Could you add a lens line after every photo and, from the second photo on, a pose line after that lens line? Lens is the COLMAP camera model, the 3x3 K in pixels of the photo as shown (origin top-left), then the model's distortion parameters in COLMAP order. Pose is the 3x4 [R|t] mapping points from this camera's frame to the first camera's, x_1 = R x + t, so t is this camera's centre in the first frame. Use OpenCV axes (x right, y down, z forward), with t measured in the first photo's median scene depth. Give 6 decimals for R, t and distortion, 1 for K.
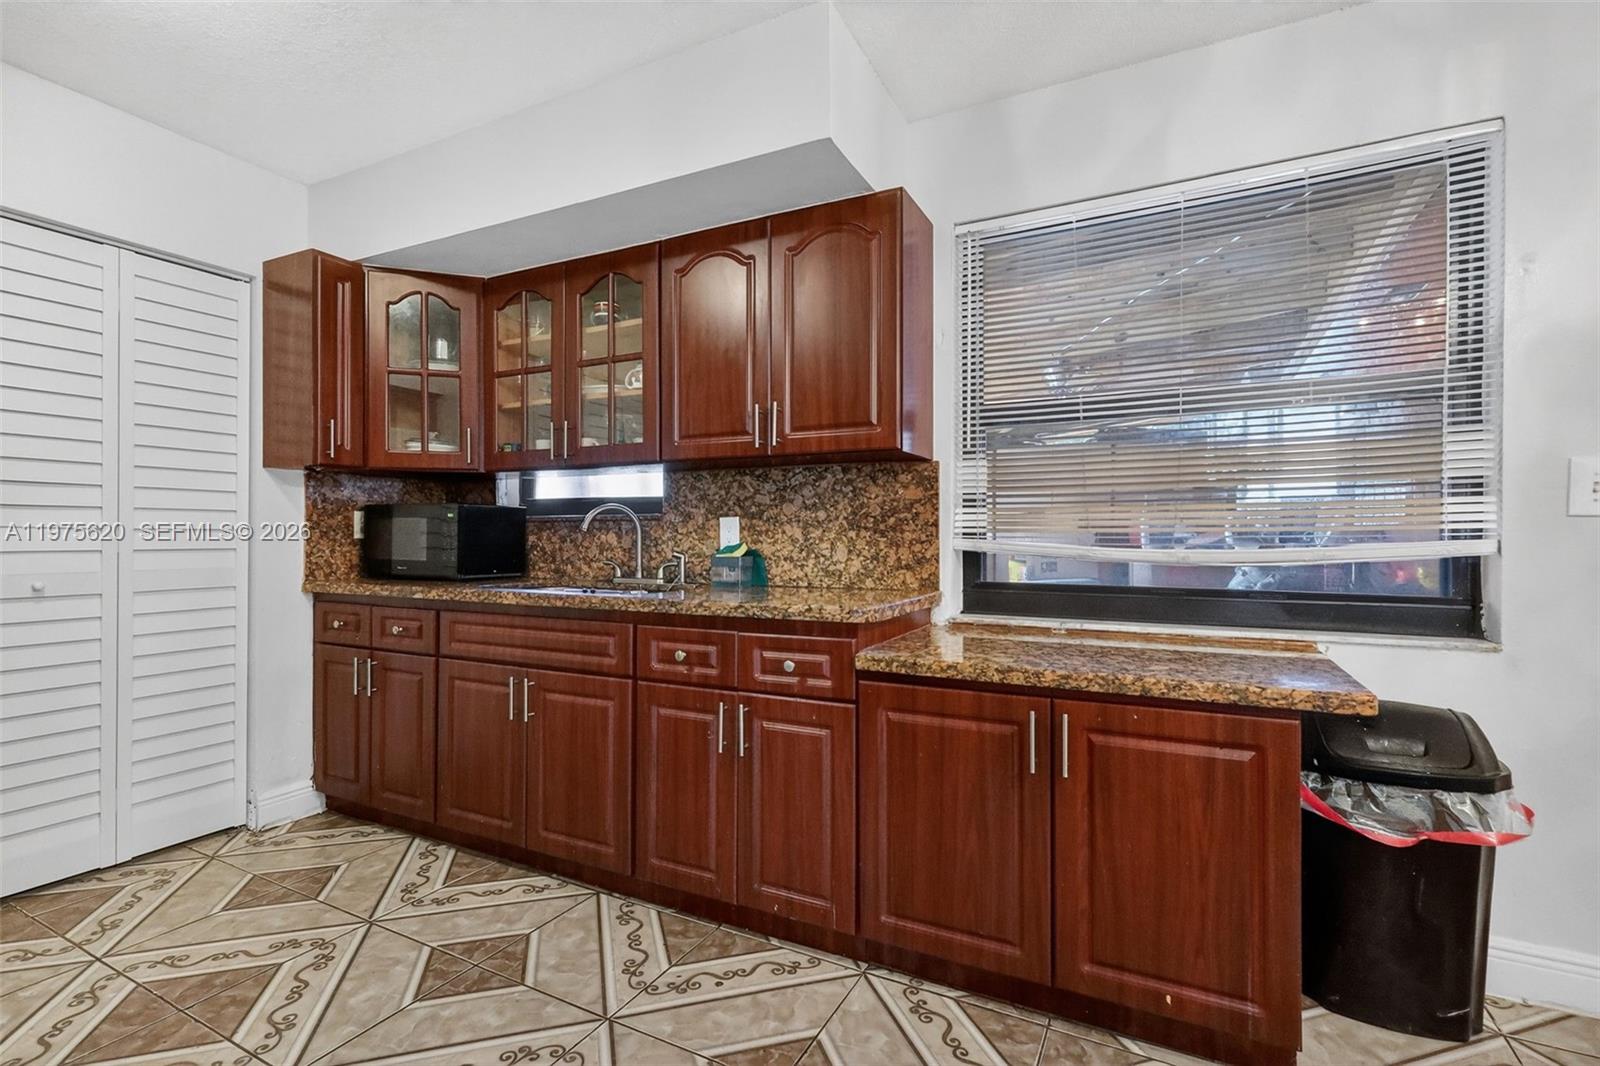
lens RADIAL K [[732.7, 0, 798.3], [0, 732.7, 532.9], [0, 0, 1]] dist [0.003473, -0.001346]
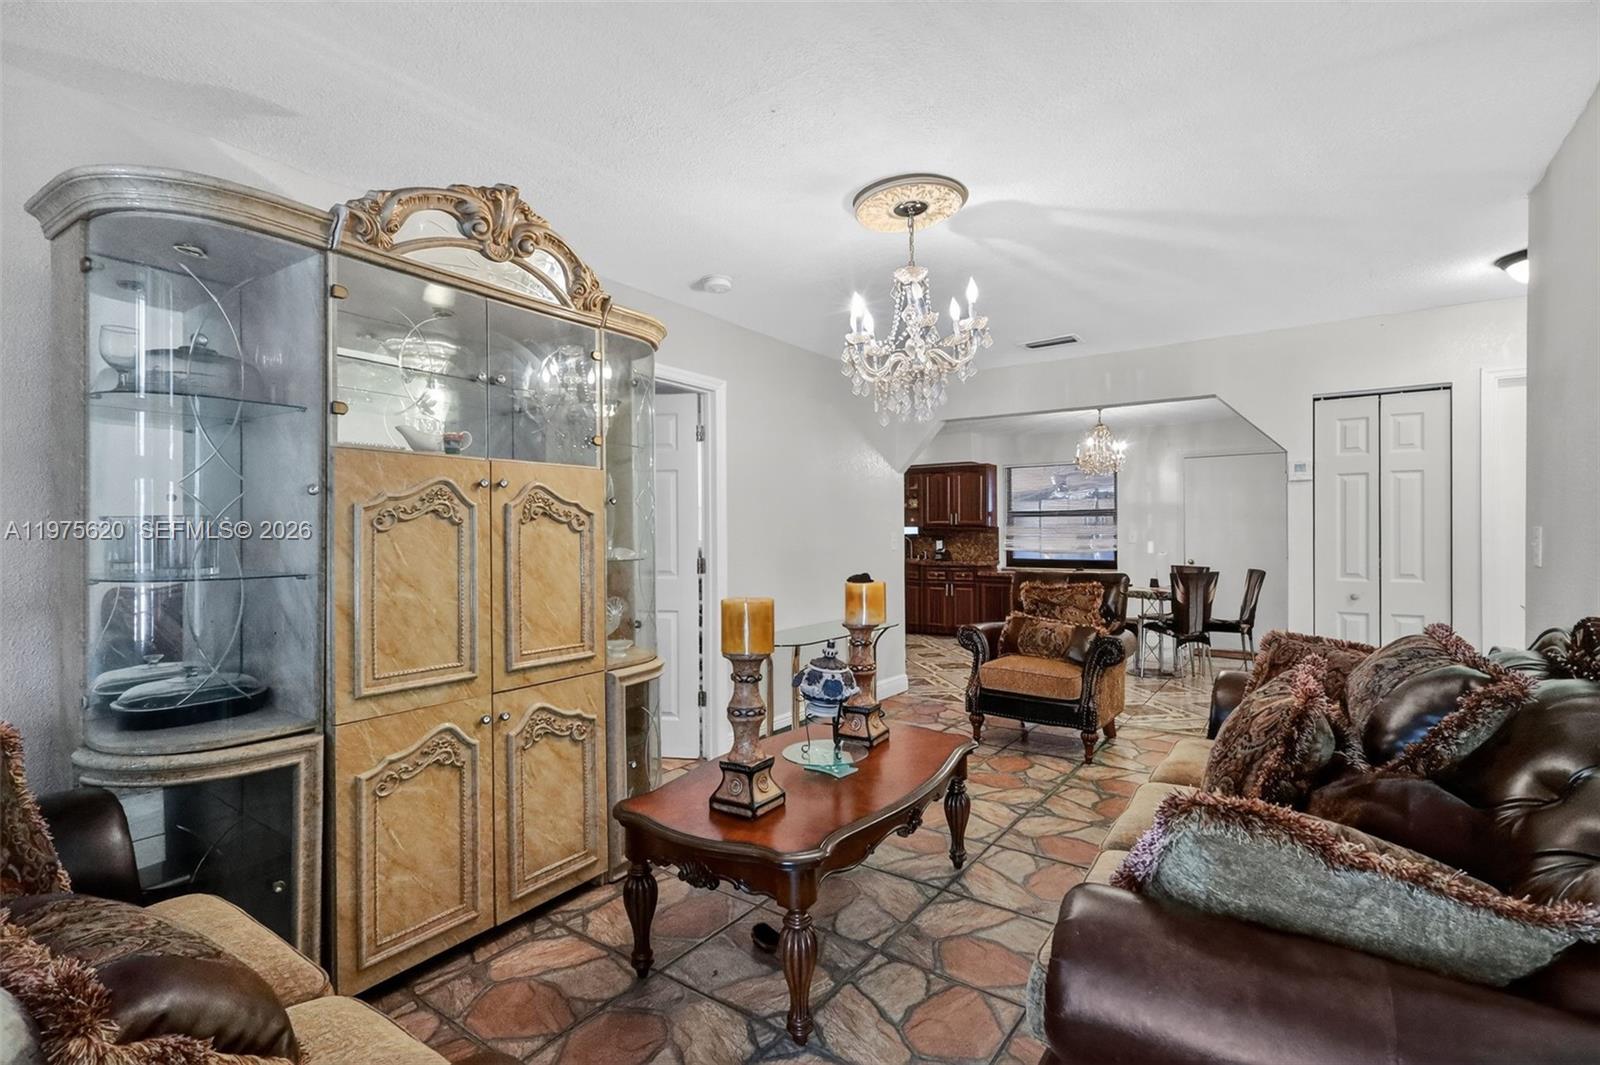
lens RADIAL K [[732.7, 0, 798.6], [0, 732.7, 535.7], [0, 0, 1]] dist [0.003473, -0.001346]
pose [[0.992379, -0.000989, -0.123219, -0.435031], [0.001367, 0.999995, 0.002983, -0.074785], [0.123215, -0.003128, 0.992375, -3.407662]]
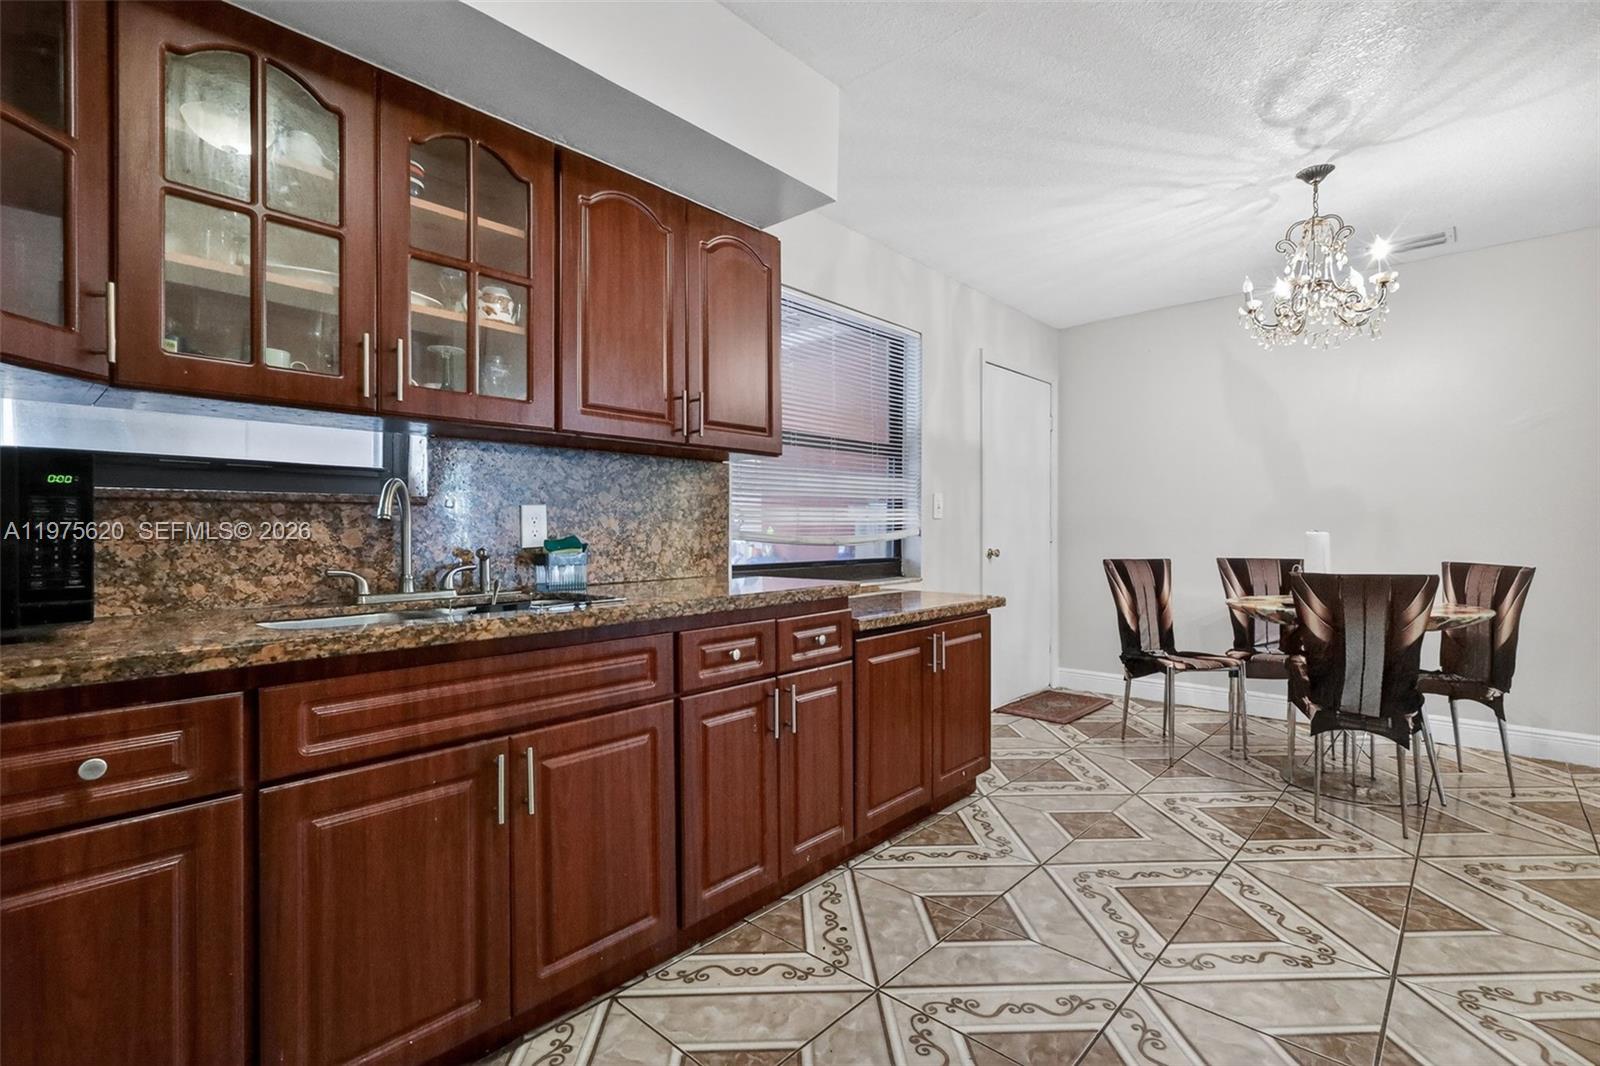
lens RADIAL K [[732.7, 0, 795.0], [0, 732.7, 525.1], [0, 0, 1]] dist [0.003473, -0.001346]
pose [[0.264860, 0.004124, 0.964278, -1.011129], [-0.002466, 0.999990, -0.003599, 0.004119], [-0.964284, -0.001425, 0.264868, 0.651187]]
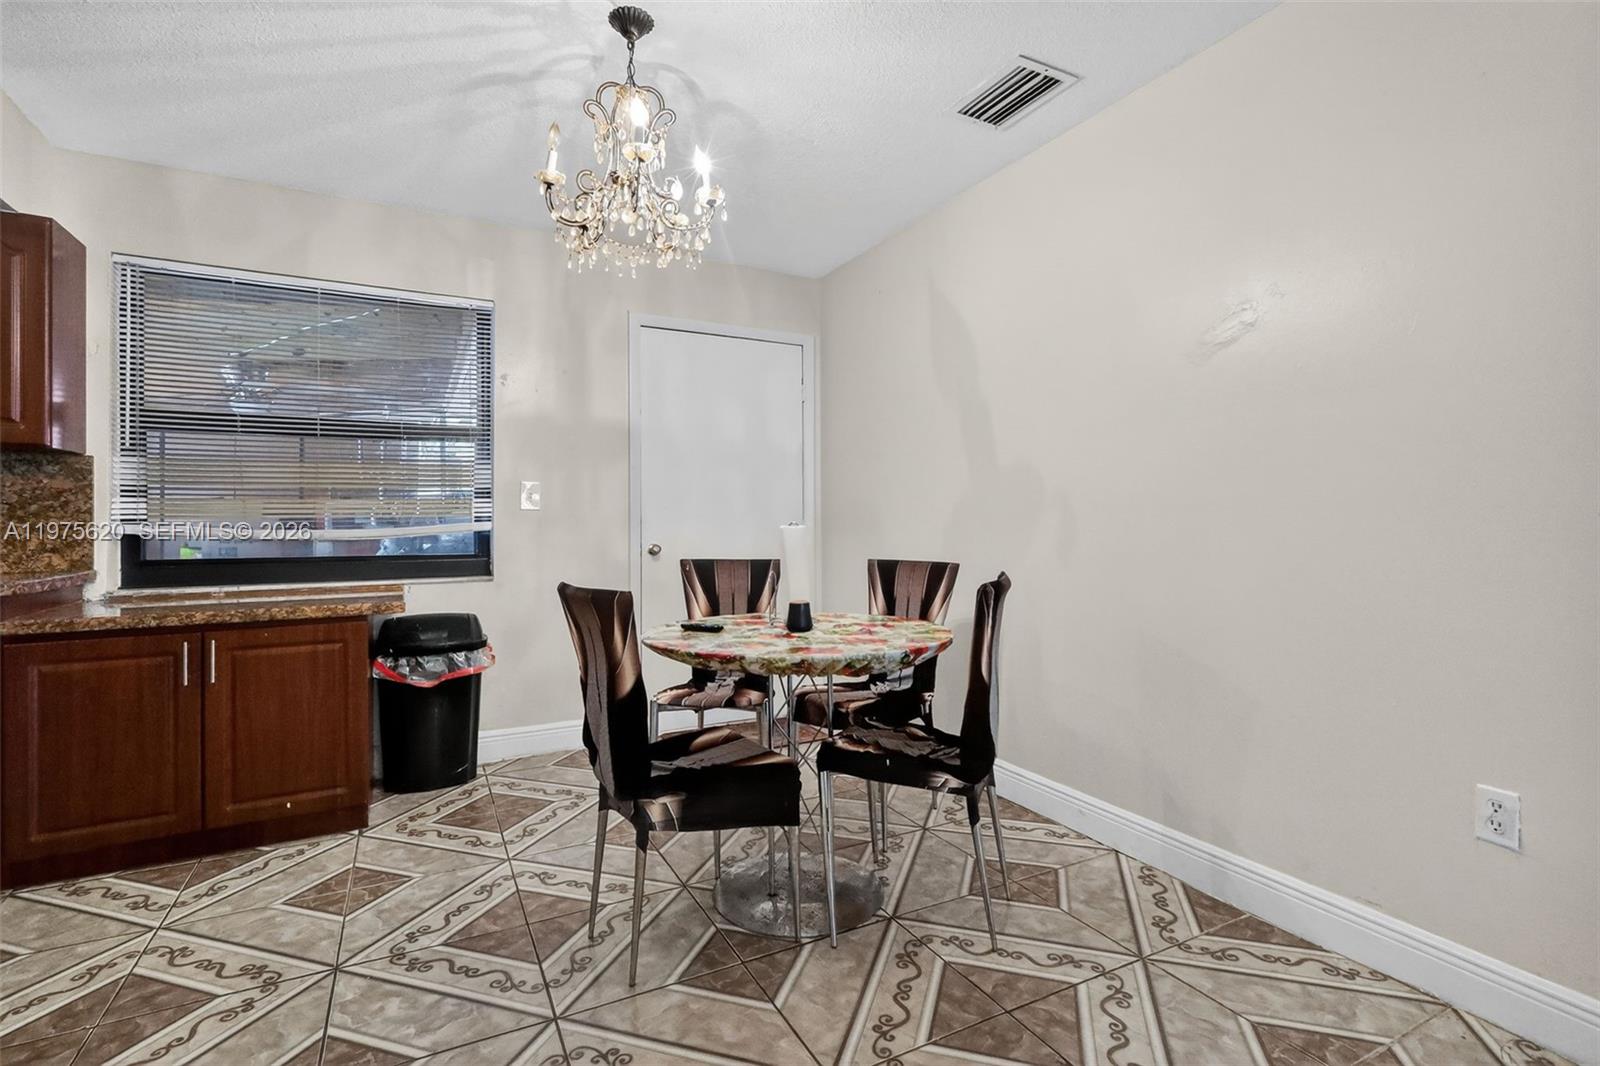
lens RADIAL K [[732.7, 0, 789.6], [0, 732.7, 517.4], [0, 0, 1]] dist [0.003473, -0.001346]
pose [[0.571605, 0.000470, 0.820529, -0.138648], [0.001511, 0.999998, -0.001625, 0.001270], [-0.820528, 0.002169, 0.571603, -0.597117]]
